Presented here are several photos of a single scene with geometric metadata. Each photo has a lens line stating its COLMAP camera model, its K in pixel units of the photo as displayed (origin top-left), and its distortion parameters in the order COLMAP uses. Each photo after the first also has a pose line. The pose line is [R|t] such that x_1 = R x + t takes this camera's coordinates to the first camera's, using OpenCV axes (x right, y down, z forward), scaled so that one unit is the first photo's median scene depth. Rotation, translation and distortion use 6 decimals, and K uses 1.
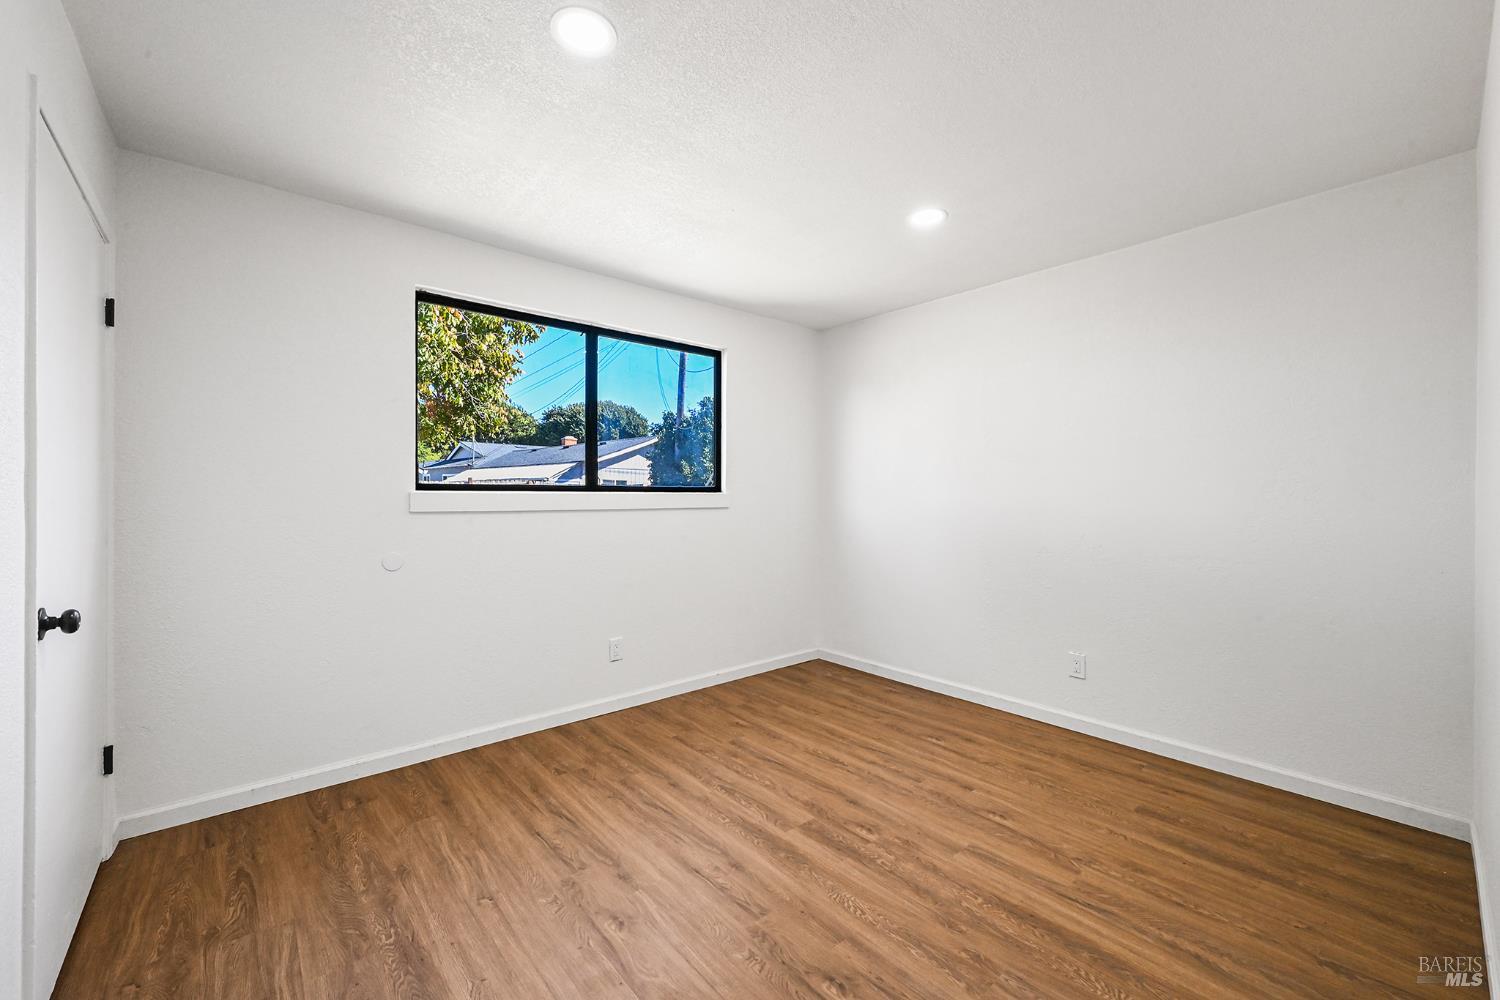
lens RADIAL K [[595.9, 0, 746.1], [0, 595.9, 497.2], [0, 0, 1]] dist [0.000805, -0.000231]
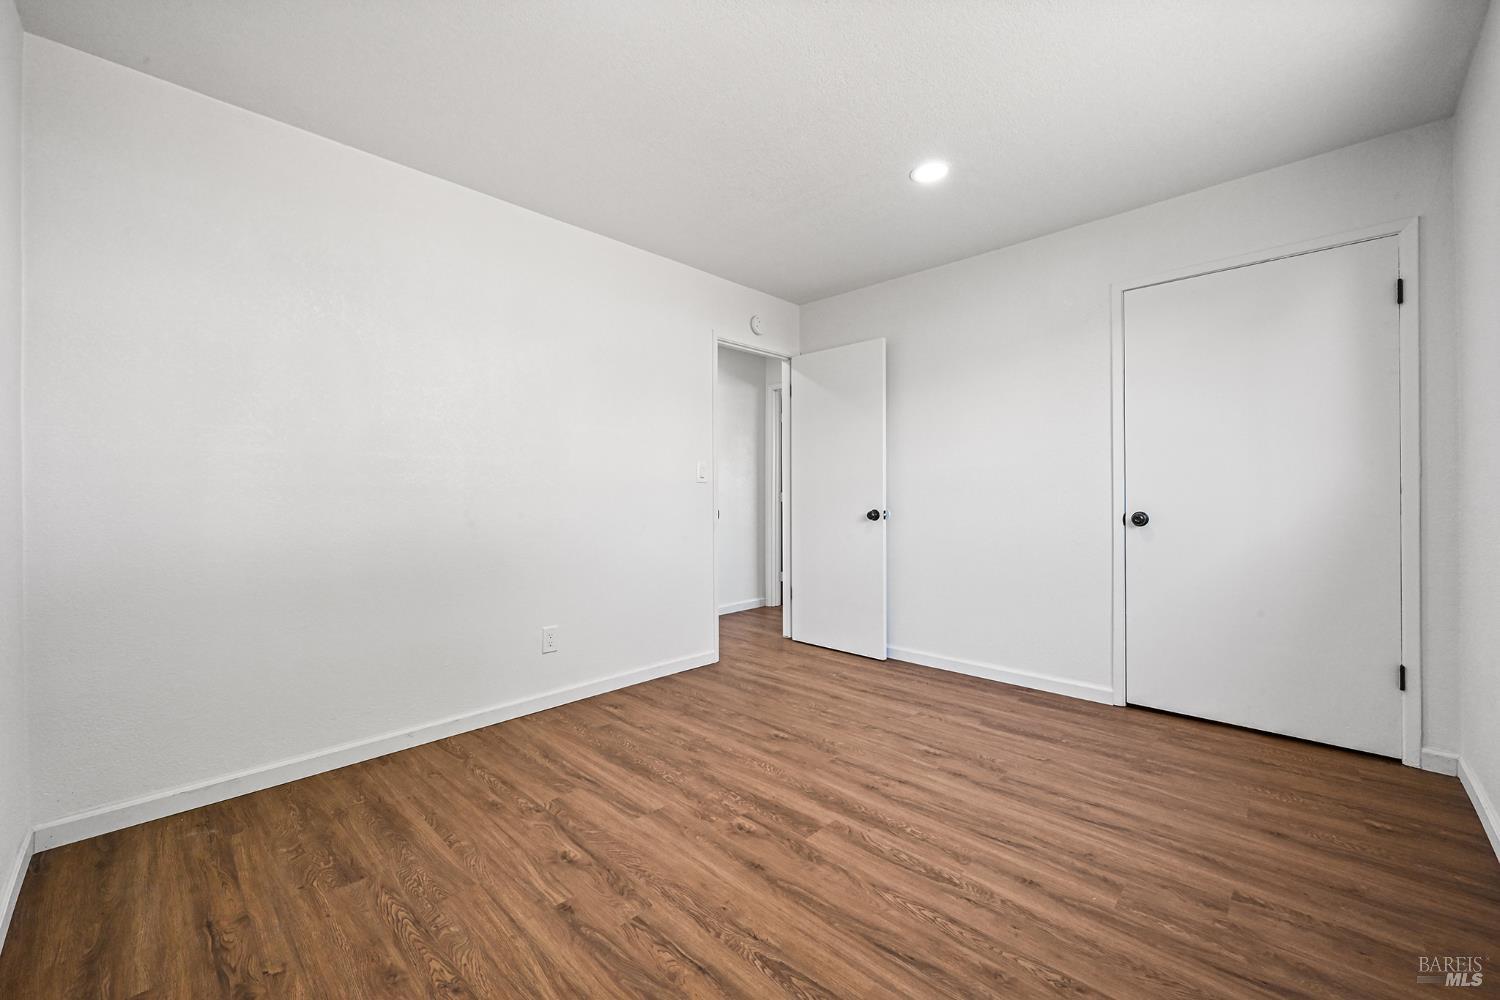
lens RADIAL K [[595.9, 0, 746.1], [0, 595.9, 497.2], [0, 0, 1]] dist [0.000805, -0.000231]
pose [[-0.996041, 0.004563, -0.088774, 0.271124], [0.004455, 0.999989, 0.001407, 0.074924], [0.088779, 0.001006, -0.996051, 1.842200]]
